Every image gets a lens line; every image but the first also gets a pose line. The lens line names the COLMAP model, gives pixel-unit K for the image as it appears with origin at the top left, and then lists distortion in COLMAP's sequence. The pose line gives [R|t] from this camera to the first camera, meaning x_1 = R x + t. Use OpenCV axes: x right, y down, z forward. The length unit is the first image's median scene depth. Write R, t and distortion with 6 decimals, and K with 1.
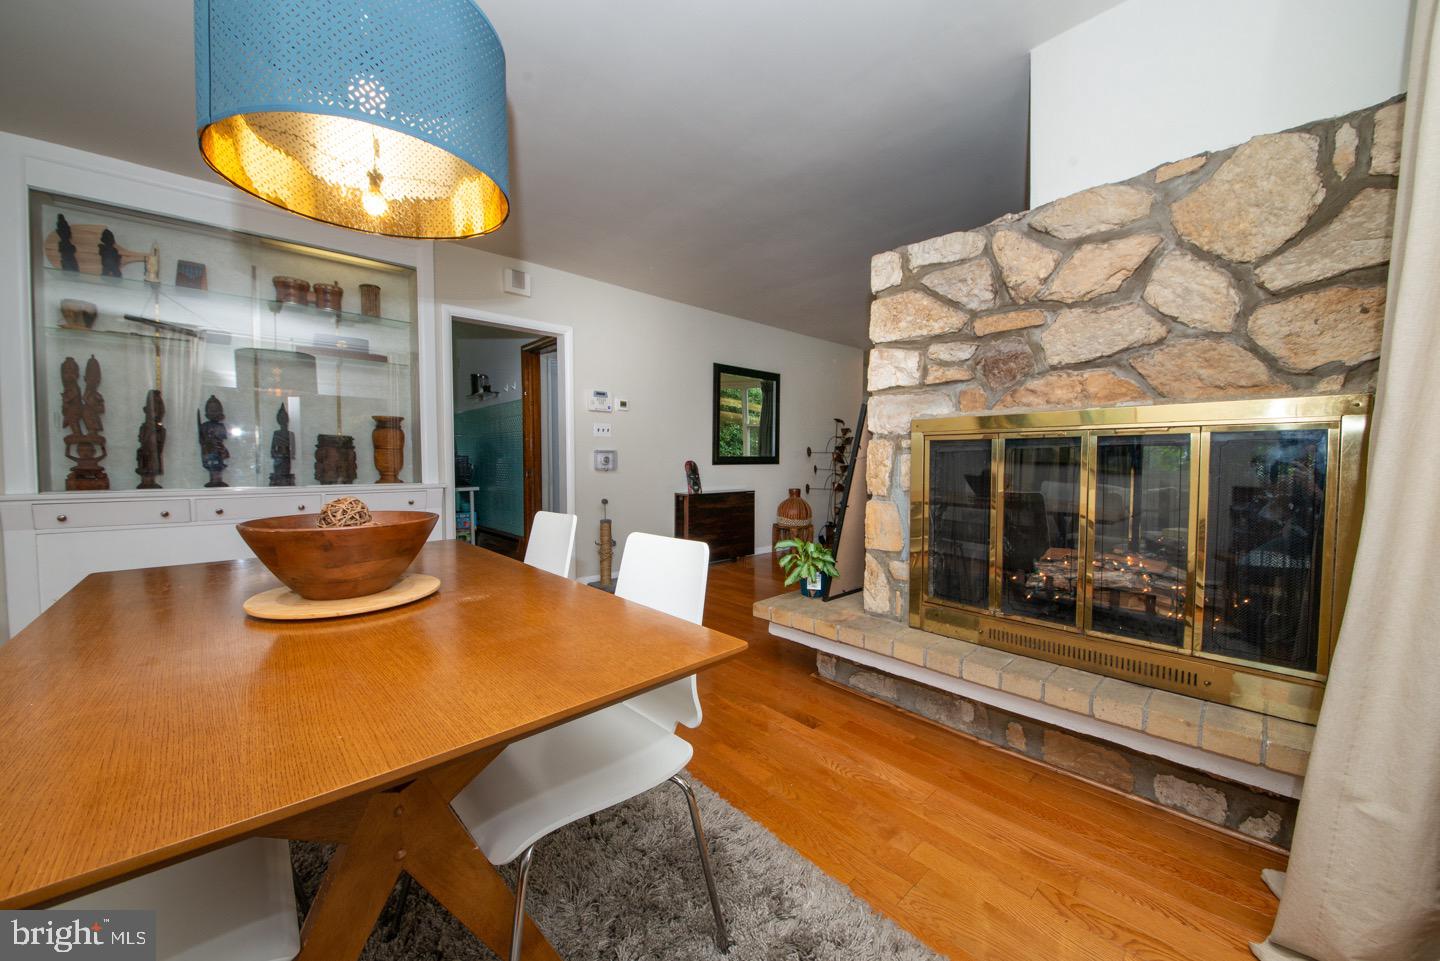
lens RADIAL K [[499.0, 0, 712.2], [0, 499.0, 484.8], [0, 0, 1]] dist [-0.035004, 0.000196]
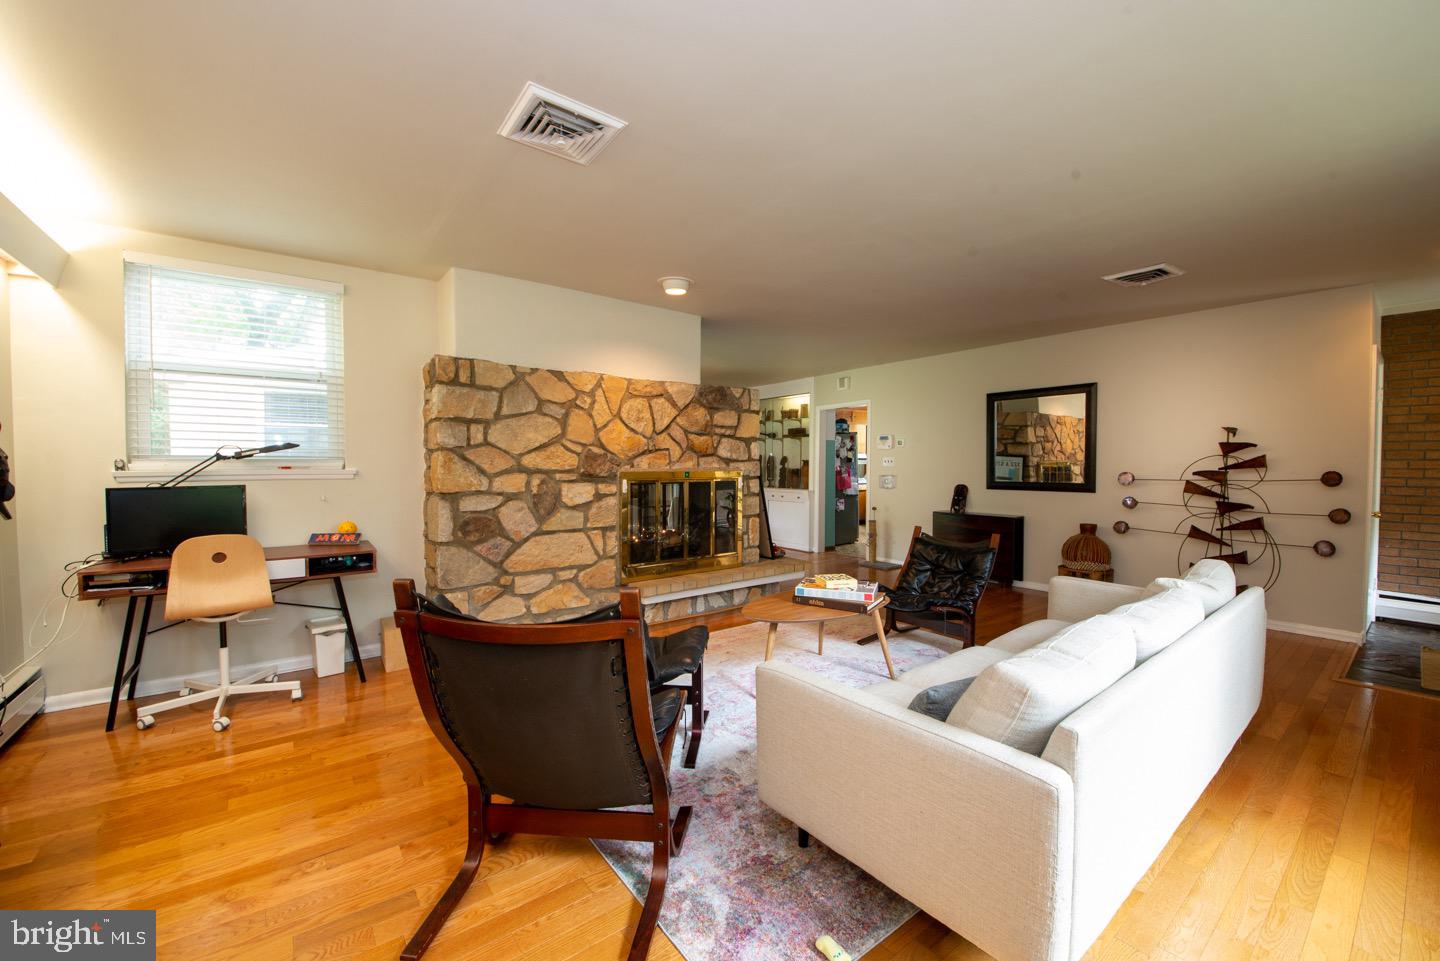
lens RADIAL K [[567.0, 0, 720.0], [0, 567.0, 480.5], [0, 0, 1]] dist [-0.000726, -0.000015]
pose [[-0.091980, 0.030818, -0.995284, 3.477758], [-0.047022, 0.998271, 0.035256, -0.203588], [0.994650, 0.050043, -0.090372, 1.498077]]
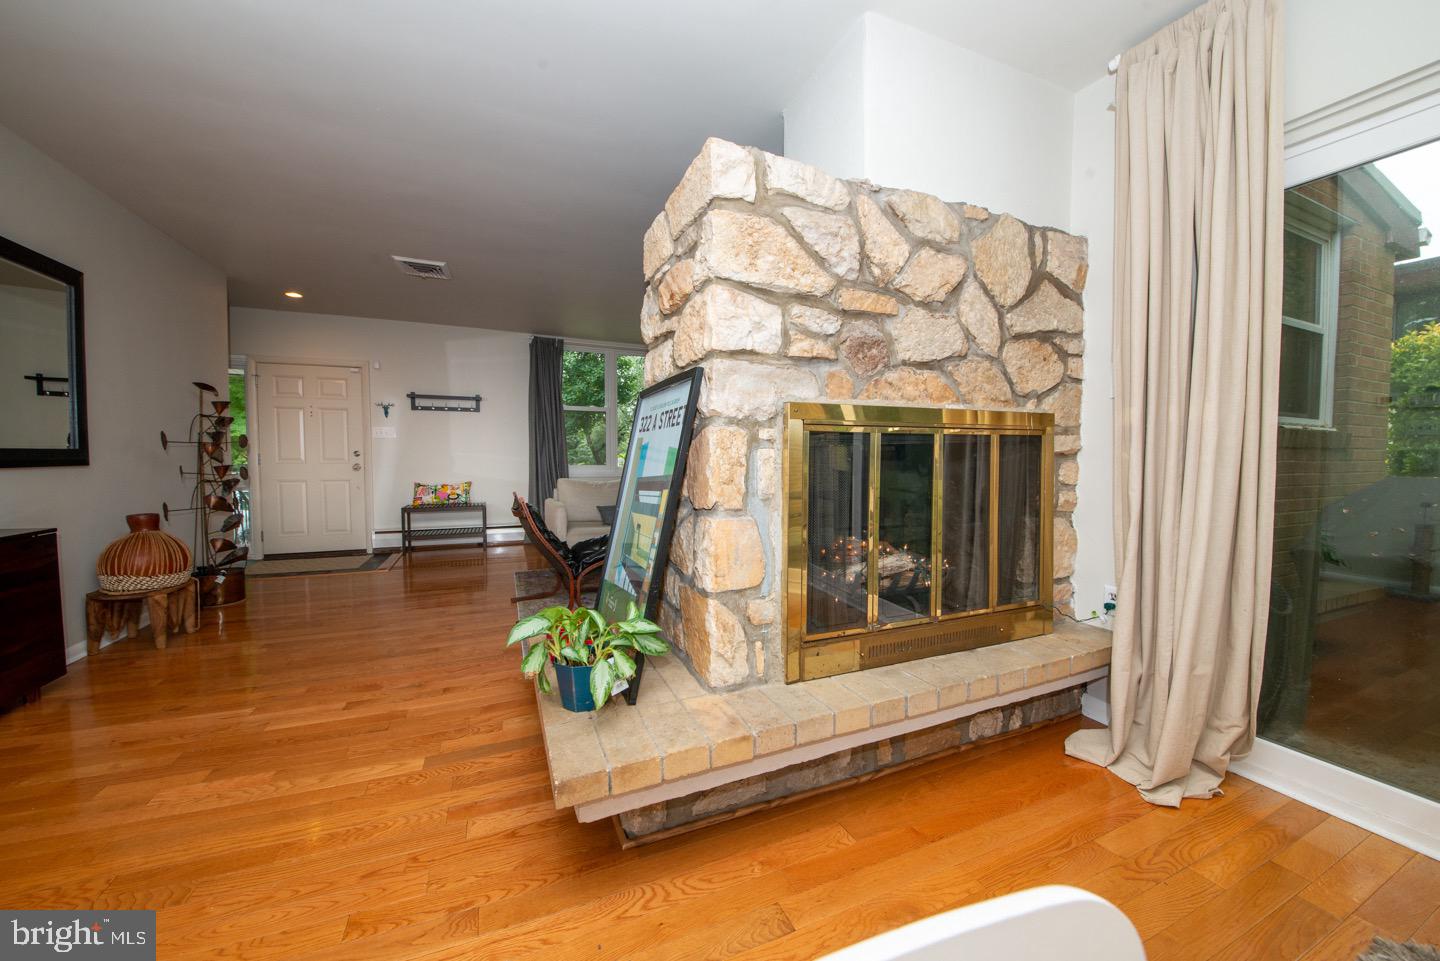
lens RADIAL K [[521.9, 0, 718.7], [0, 521.9, 482.2], [0, 0, 1]] dist [0.000846, -0.008204]
pose [[0.333108, -0.046717, 0.941731, -0.380315], [0.045360, 0.998409, 0.033484, -0.045623], [-0.941797, 0.031563, 0.334697, 0.899189]]
